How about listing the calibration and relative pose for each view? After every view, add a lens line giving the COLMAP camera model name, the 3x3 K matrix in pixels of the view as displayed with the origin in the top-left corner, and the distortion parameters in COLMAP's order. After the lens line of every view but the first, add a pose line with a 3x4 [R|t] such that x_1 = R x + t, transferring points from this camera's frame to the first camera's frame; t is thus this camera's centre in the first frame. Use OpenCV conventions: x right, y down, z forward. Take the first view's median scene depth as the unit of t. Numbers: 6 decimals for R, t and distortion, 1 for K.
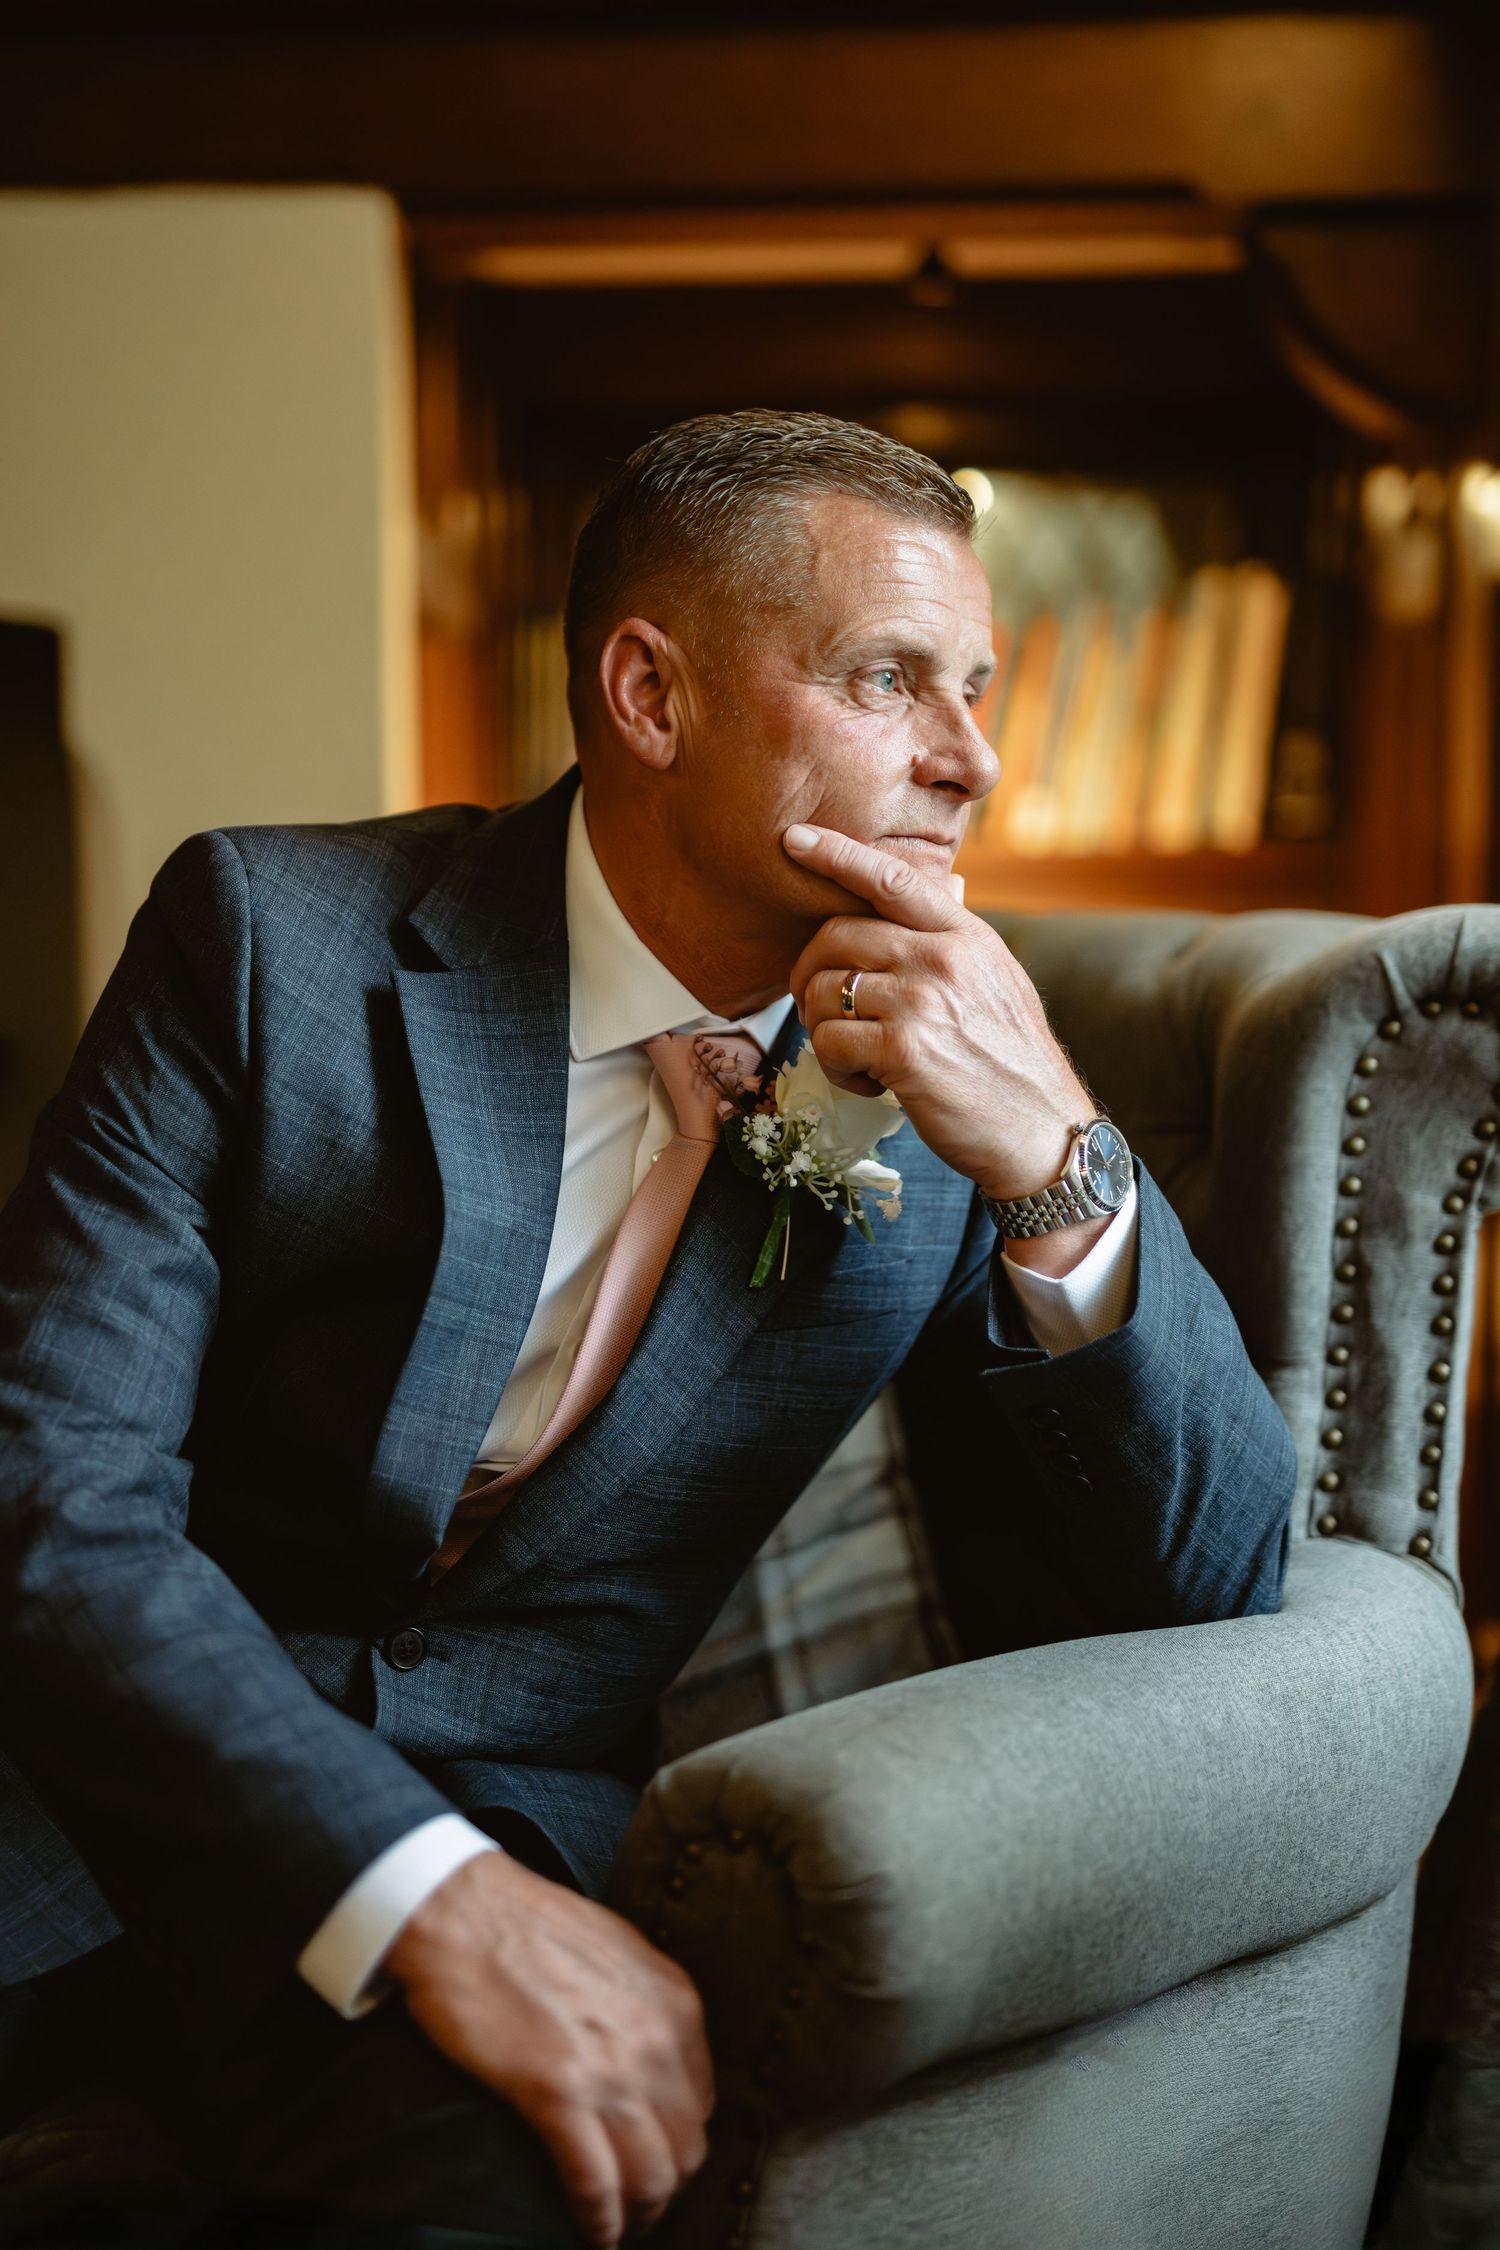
lens RADIAL K [[3274.7, 0, 745.4], [0, 3274.7, 1131.9], [0, 0, 1]] dist [0.028279, 0.000000]
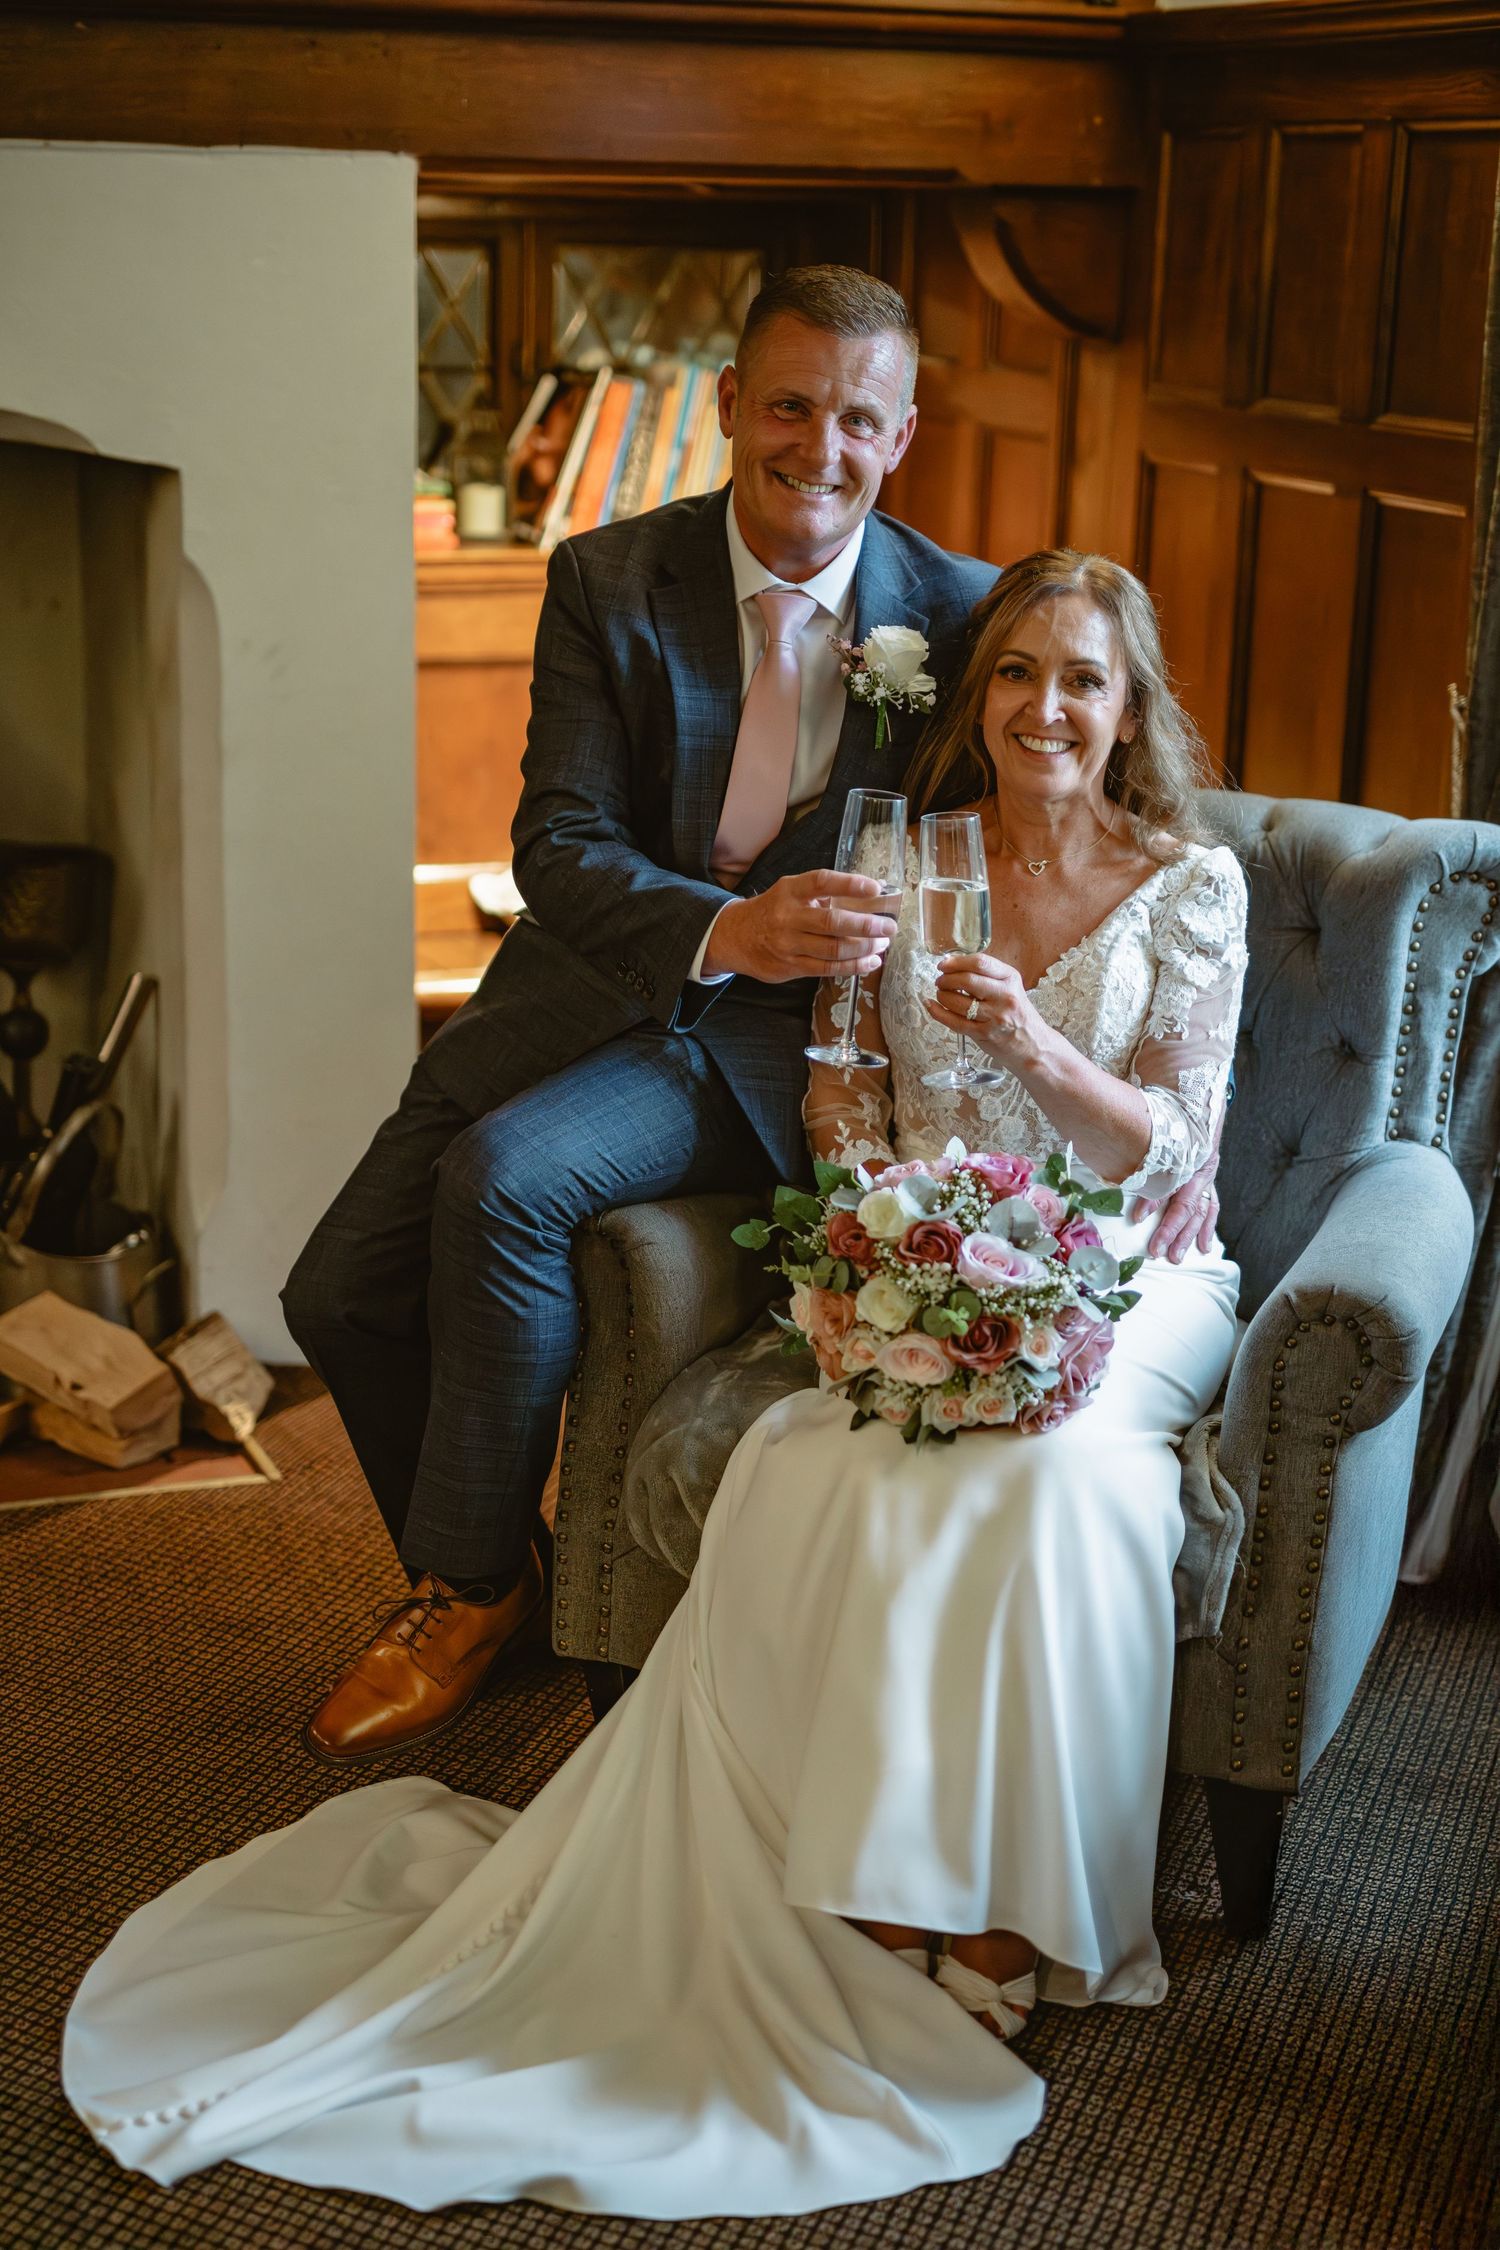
lens RADIAL K [[3274.7, 0, 759.9], [0, 3274.7, 1133.3], [0, 0, 1]] dist [0.028279, 0.000000]
pose [[0.928201, -0.071646, 0.365115, -0.920758], [0.001828, 0.982152, 0.188081, -0.260056], [-0.372073, -0.173910, 0.911766, -0.687683]]
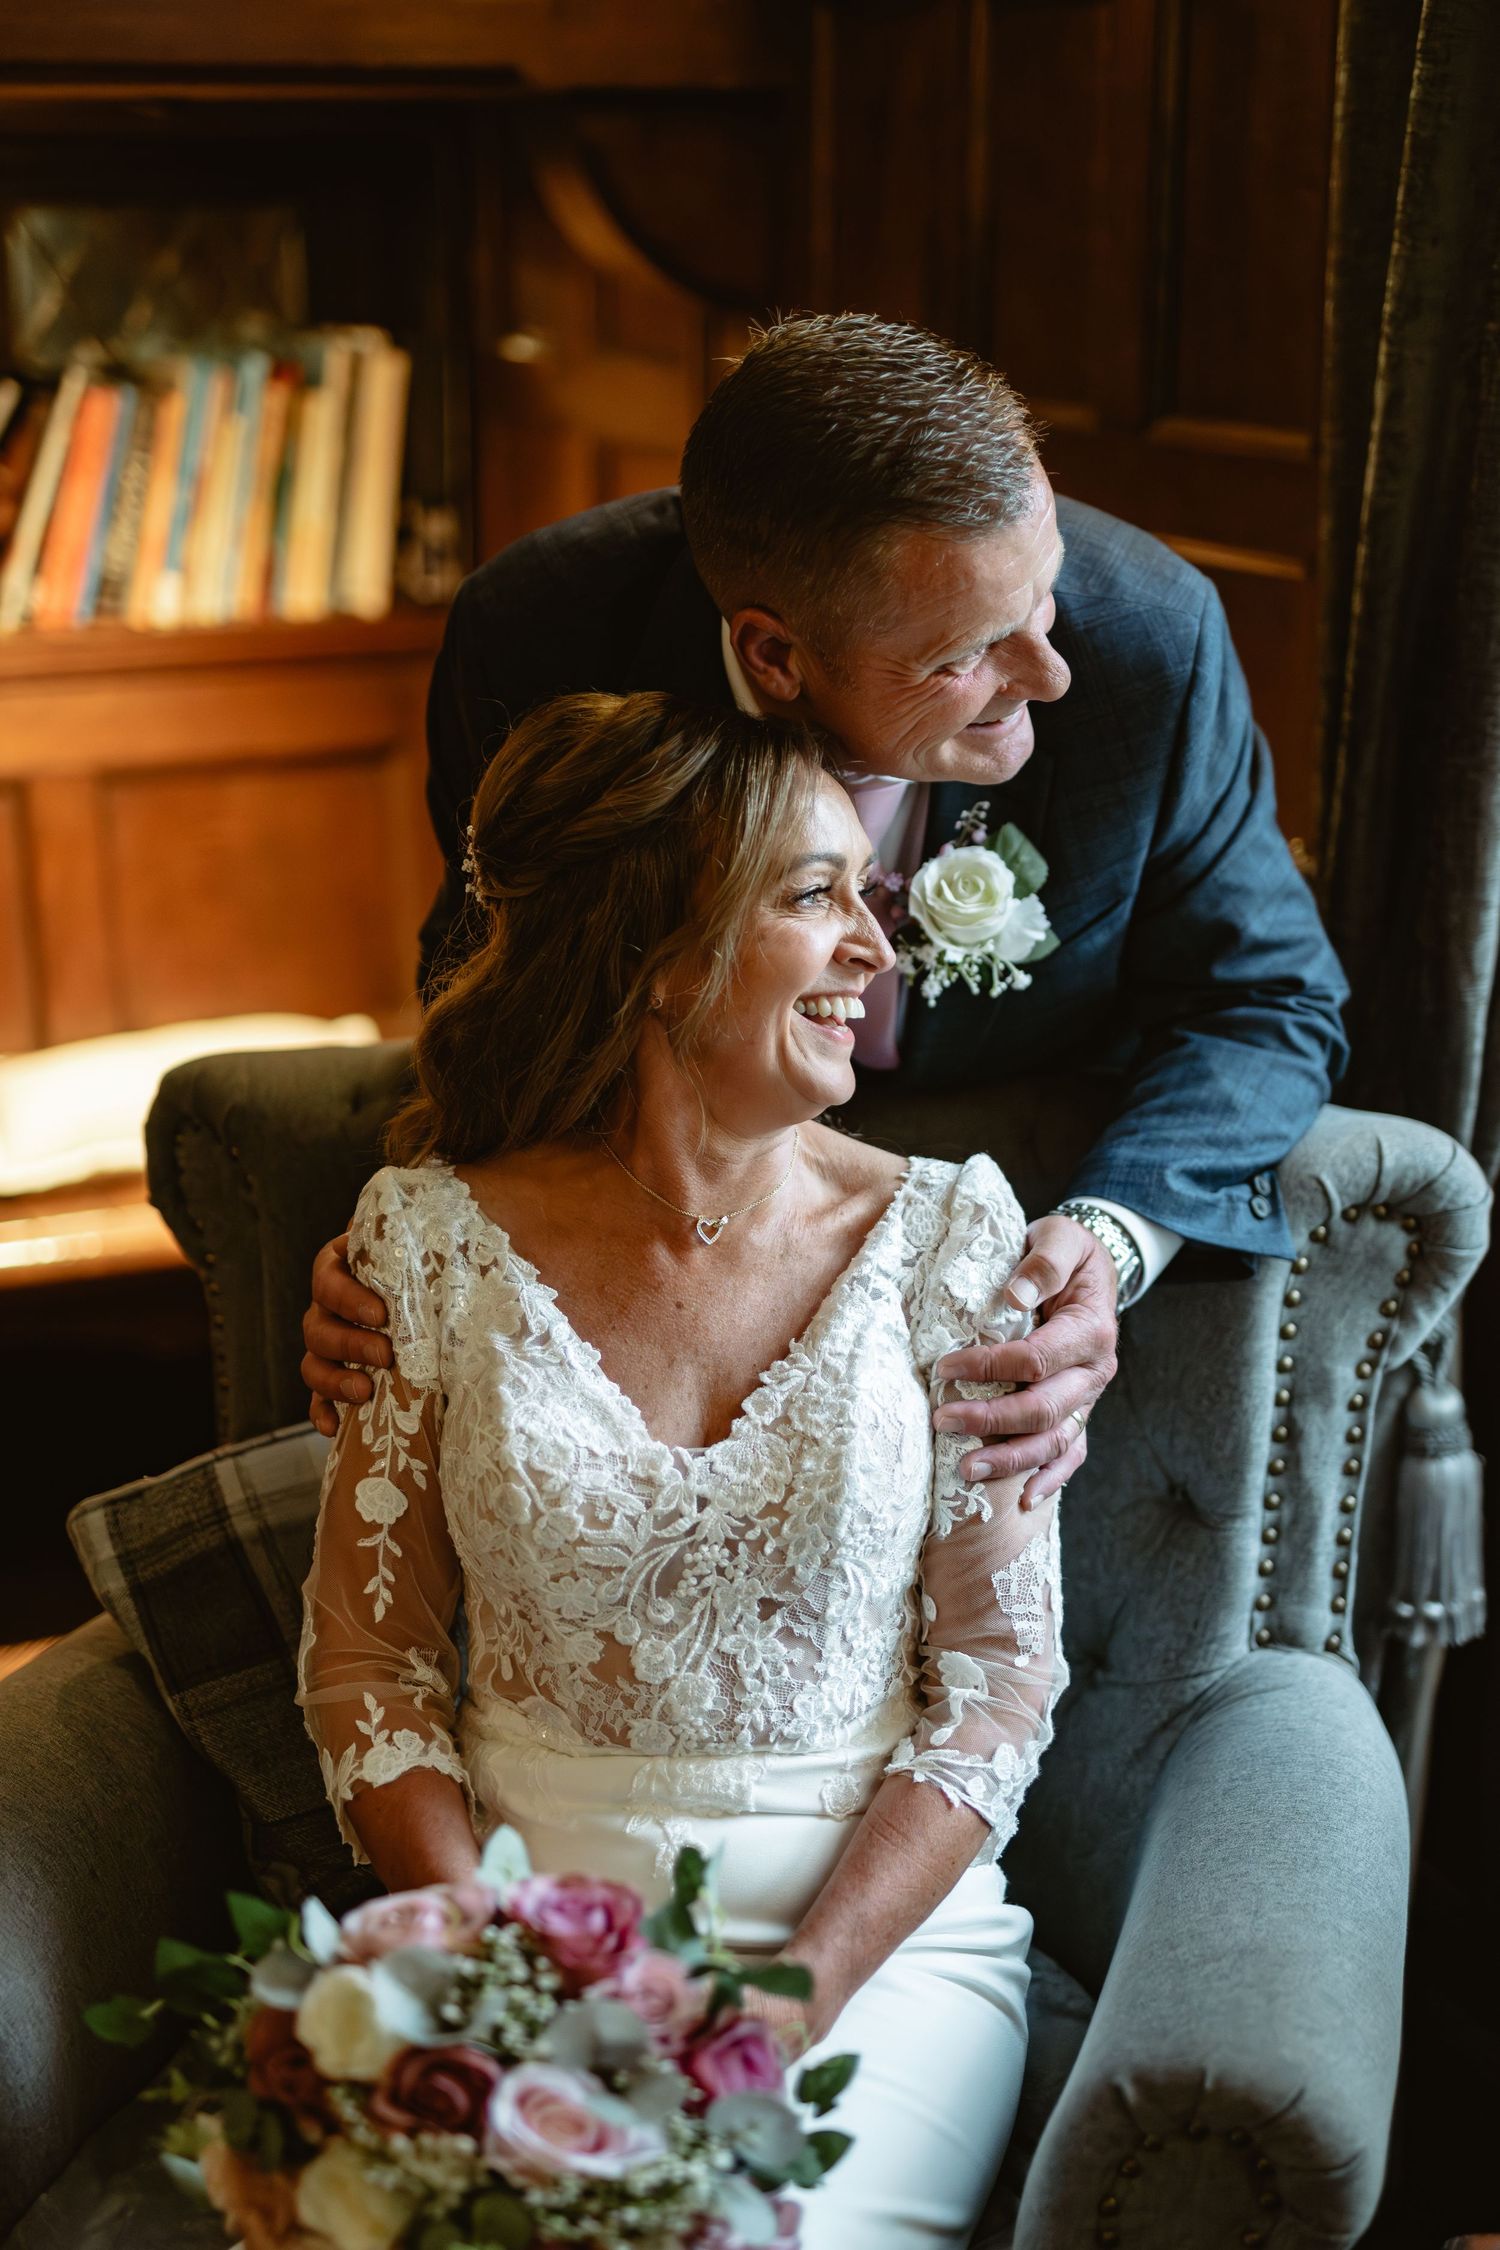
lens RADIAL K [[3274.7, 0, 791.1], [0, 3274.7, 1202.9], [0, 0, 1]] dist [0.028279, 0.000000]
pose [[0.887471, -0.124423, 0.443751, -0.491355], [0.029764, 0.976331, 0.214226, -0.299349], [-0.459902, -0.176911, 0.870168, 0.065613]]
